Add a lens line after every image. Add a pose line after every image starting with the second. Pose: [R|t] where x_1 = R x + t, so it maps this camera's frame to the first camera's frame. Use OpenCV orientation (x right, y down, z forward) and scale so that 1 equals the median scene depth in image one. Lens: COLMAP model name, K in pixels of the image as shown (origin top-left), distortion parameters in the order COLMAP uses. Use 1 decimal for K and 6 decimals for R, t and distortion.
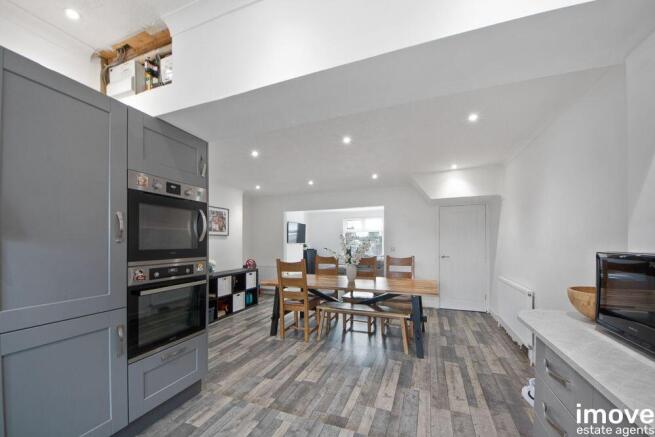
lens RADIAL K [[256.2, 0, 331.0], [0, 256.2, 243.0], [0, 0, 1]] dist [-0.000727, -0.000161]
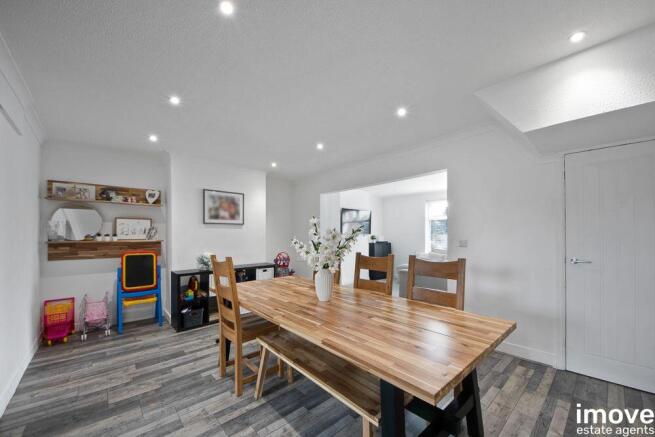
lens RADIAL K [[251.9, 0, 329.4], [0, 251.9, 235.2], [0, 0, 1]] dist [-0.001658, -0.000145]
pose [[0.892932, 0.002809, -0.450184, 0.321931], [-0.003505, 0.999994, -0.000712, 0.010302], [0.450179, 0.002214, 0.892936, 0.508400]]
